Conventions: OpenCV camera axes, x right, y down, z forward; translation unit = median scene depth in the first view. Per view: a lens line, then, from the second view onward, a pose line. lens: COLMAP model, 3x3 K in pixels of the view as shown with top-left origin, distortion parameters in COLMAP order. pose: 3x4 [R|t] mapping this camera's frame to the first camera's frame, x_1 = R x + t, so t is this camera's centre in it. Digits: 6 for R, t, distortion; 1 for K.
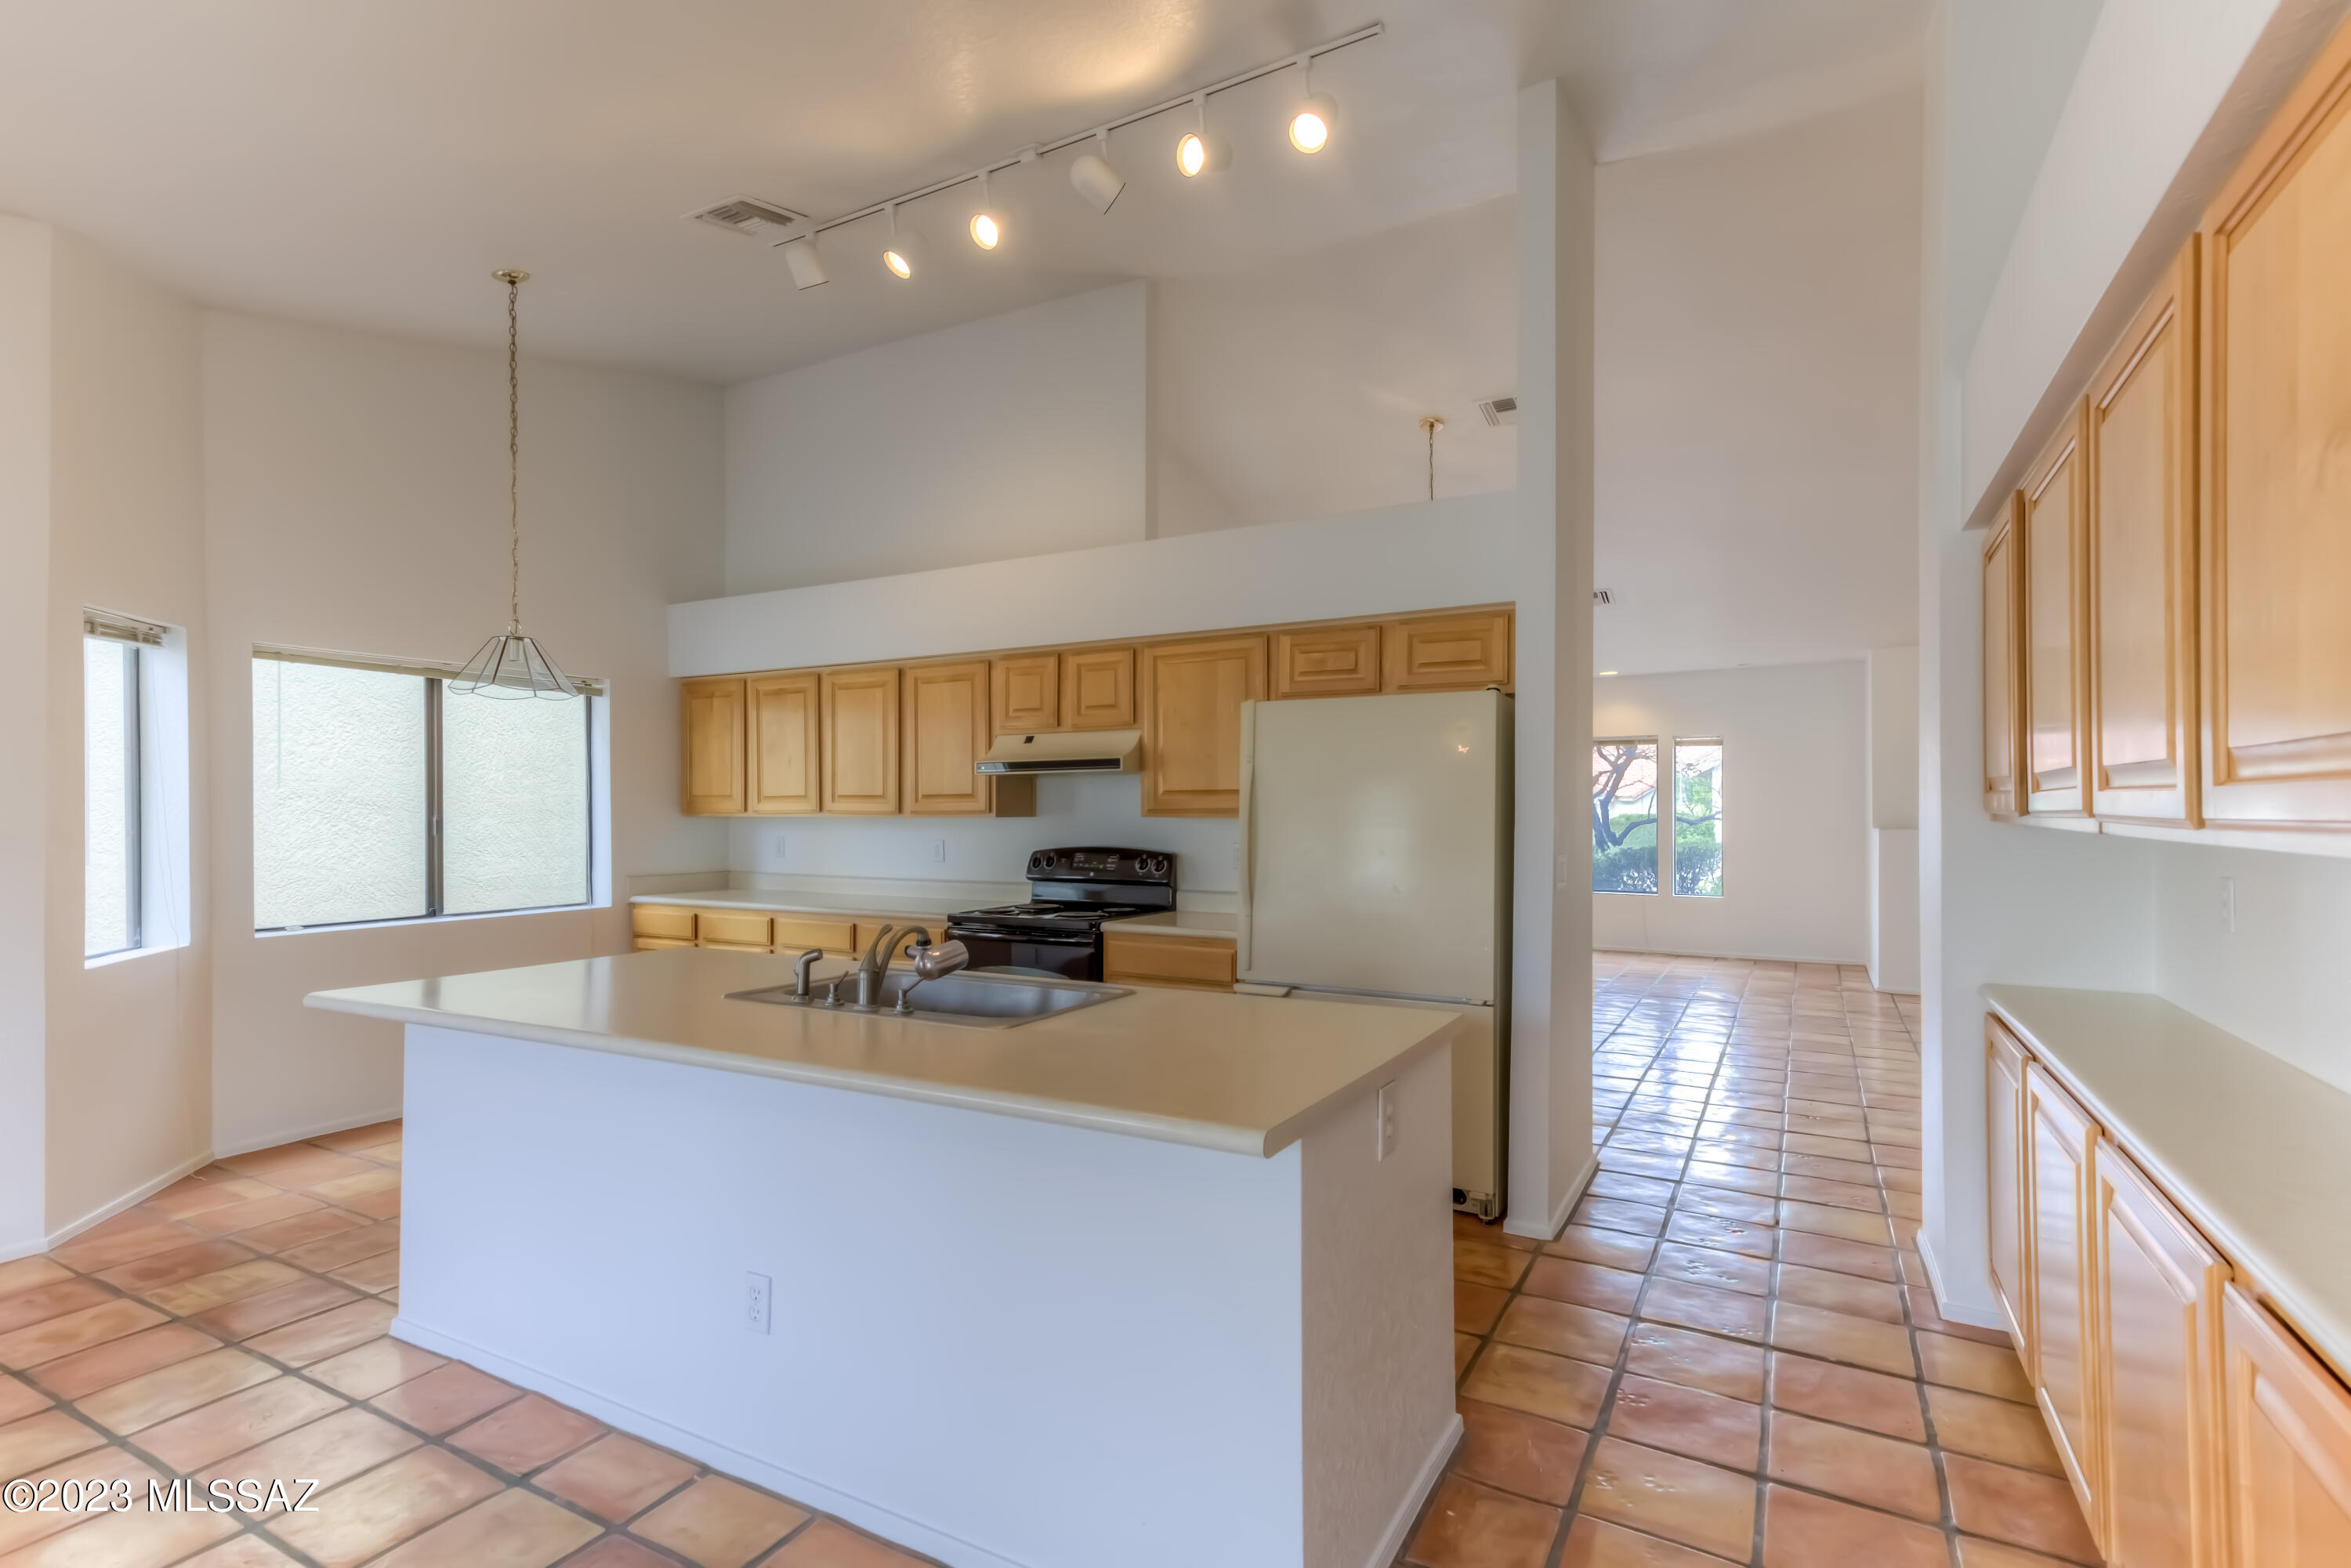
lens RADIAL K [[1085.6, 0, 1185.0], [0, 1085.6, 808.3], [0, 0, 1]] dist [0.001319, 0.008097]
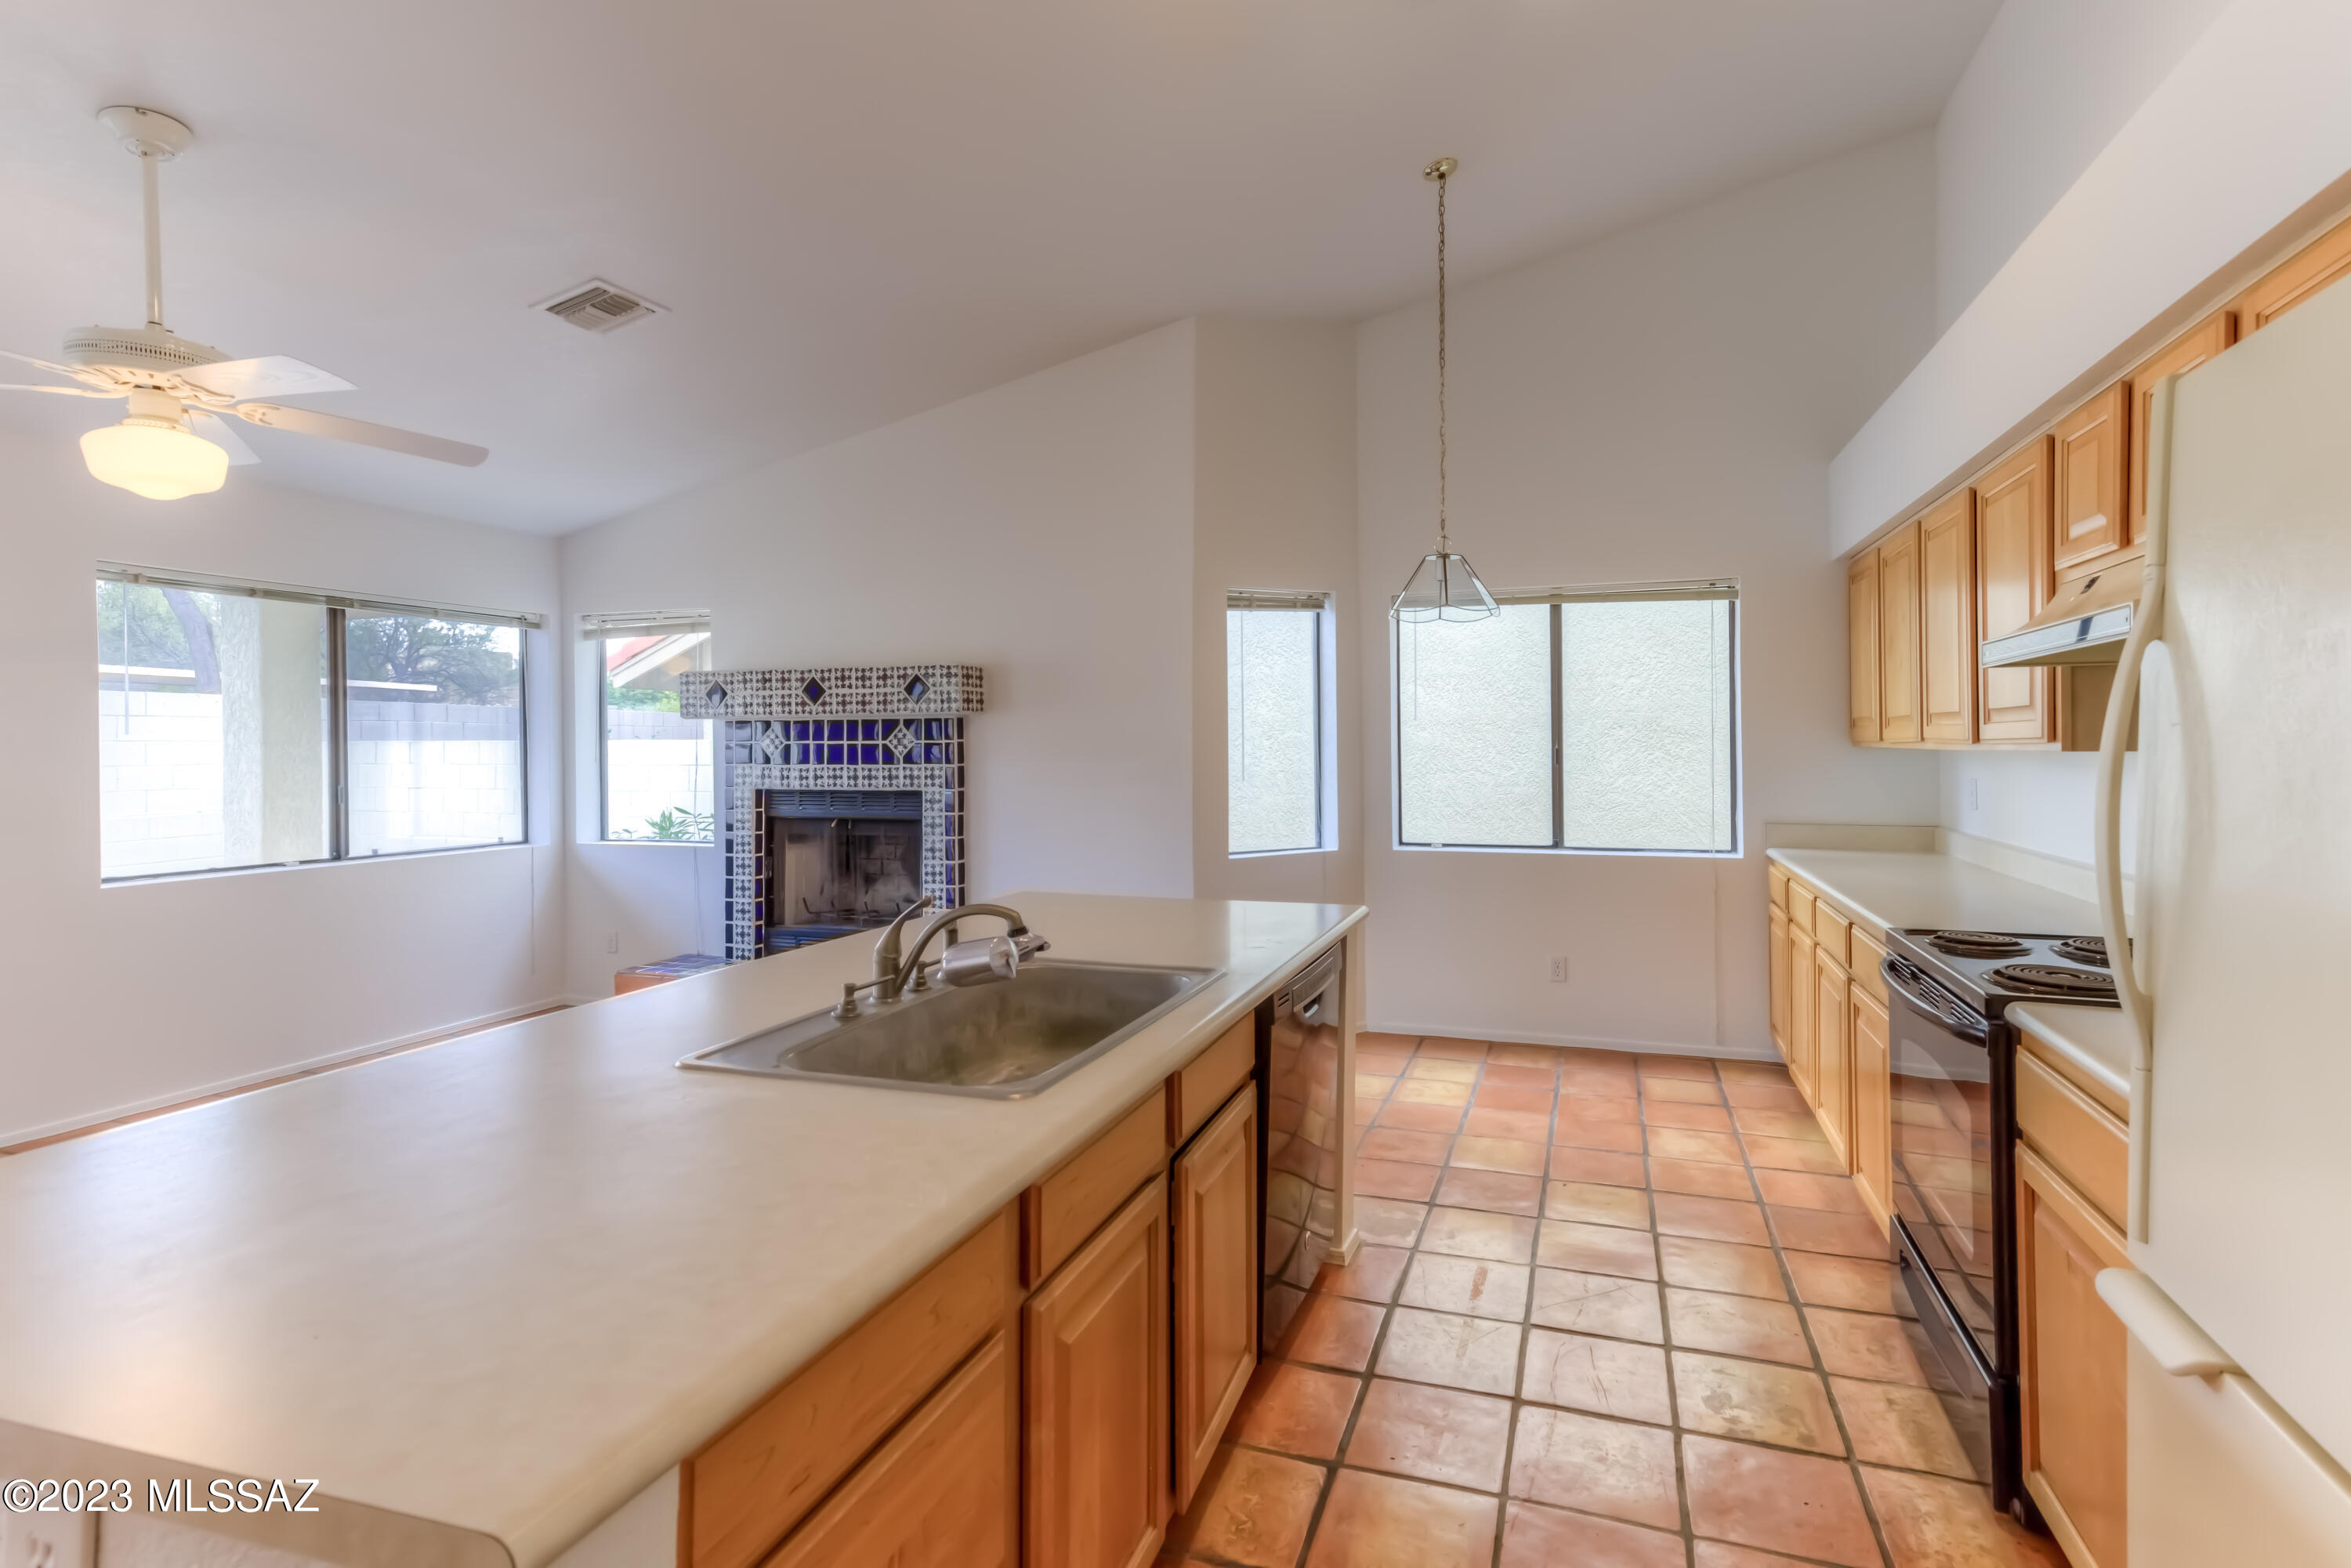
lens RADIAL K [[1153.9, 0, 1225.7], [0, 1153.9, 739.7], [0, 0, 1]] dist [-0.002054, -0.000180]
pose [[0.183338, -0.000466, -0.983050, 0.283757], [0.004426, 0.999990, 0.000351, 0.000691], [0.983040, -0.004415, 0.183338, 0.542842]]
